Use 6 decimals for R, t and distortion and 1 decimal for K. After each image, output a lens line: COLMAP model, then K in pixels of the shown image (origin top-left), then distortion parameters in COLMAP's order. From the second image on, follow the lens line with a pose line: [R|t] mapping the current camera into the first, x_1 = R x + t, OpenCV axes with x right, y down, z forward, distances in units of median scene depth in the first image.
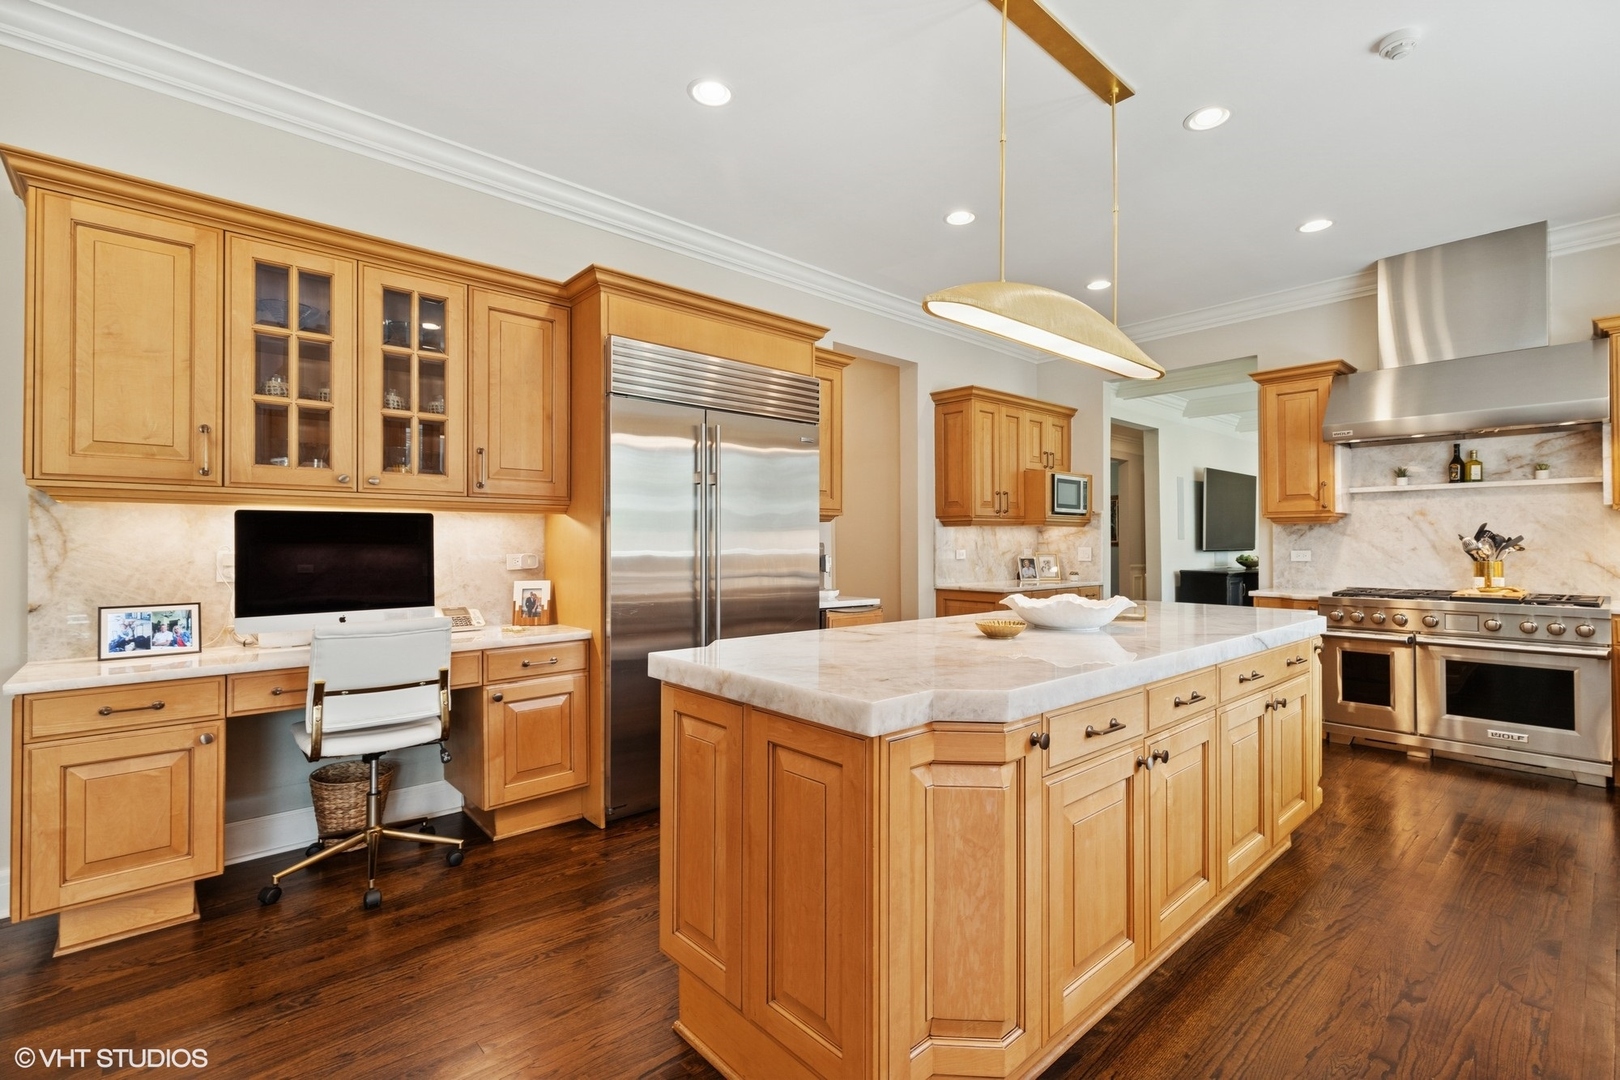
lens RADIAL K [[735.2, 0, 813.4], [0, 735.2, 542.5], [0, 0, 1]] dist [0.010064, -0.001285]
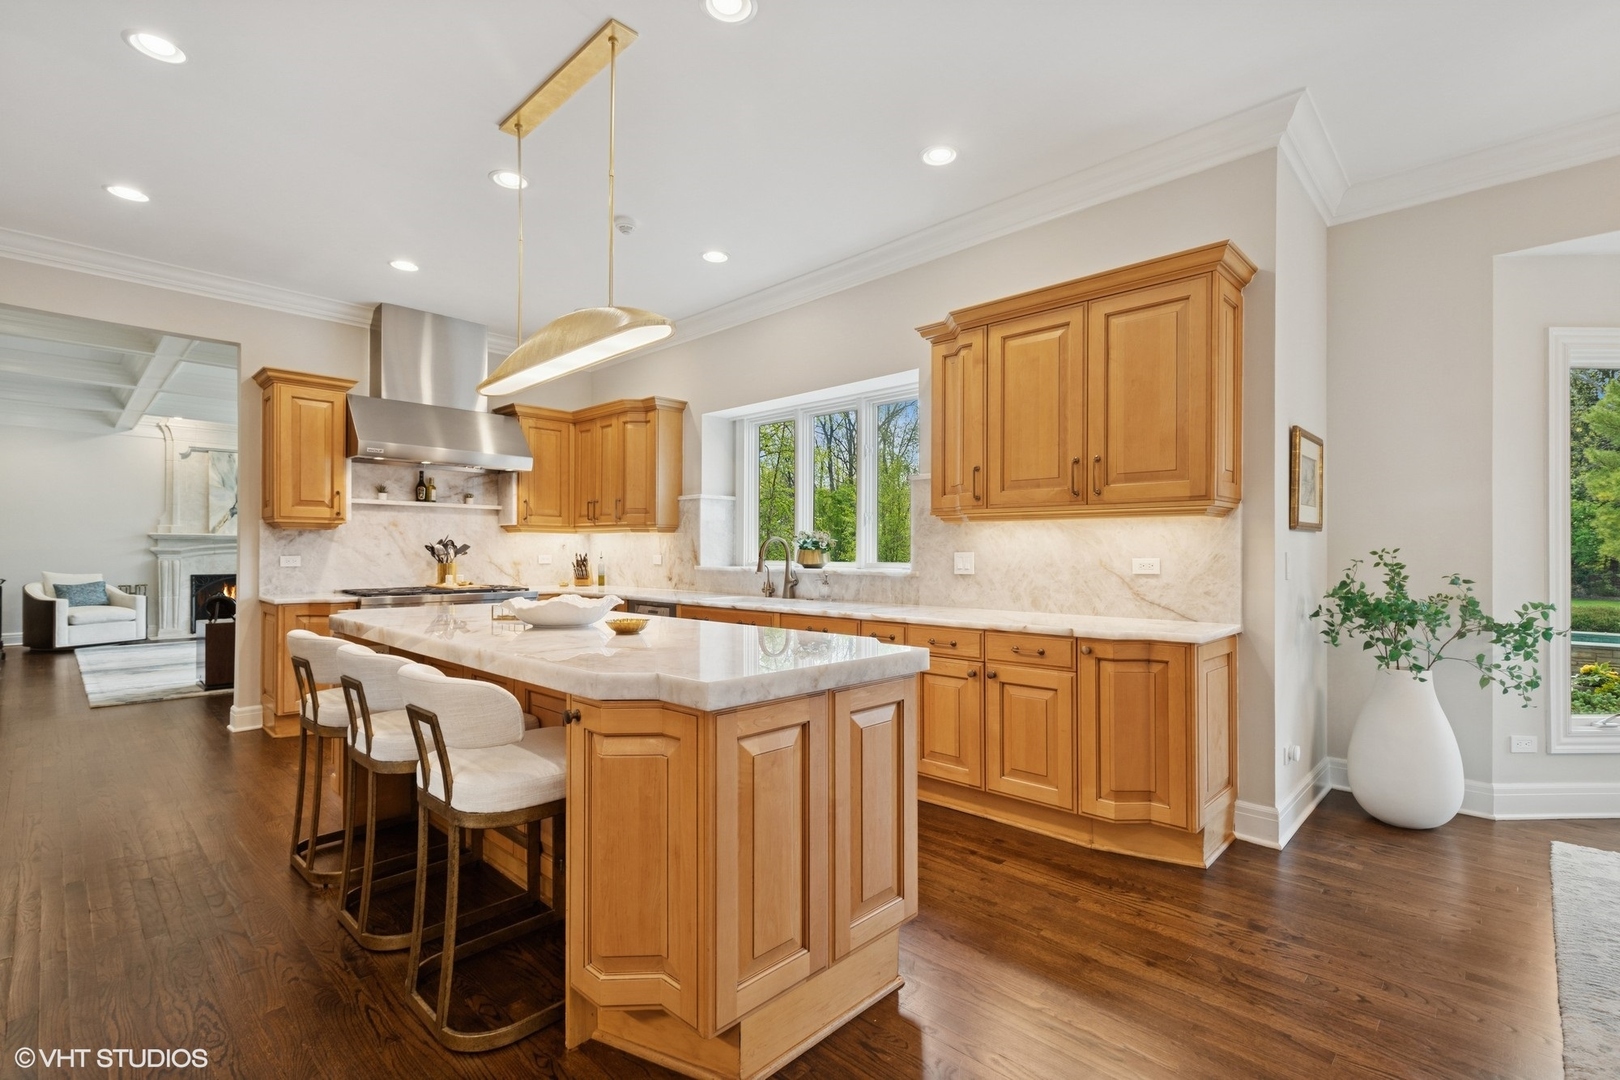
lens RADIAL K [[735.2, 0, 819.5], [0, 735.2, 555.9], [0, 0, 1]] dist [0.010064, -0.001285]
pose [[-0.078001, -0.006405, 0.996933, -0.422772], [-0.007599, 0.999954, 0.005829, -0.000412], [-0.996924, -0.007121, -0.078046, 0.403249]]
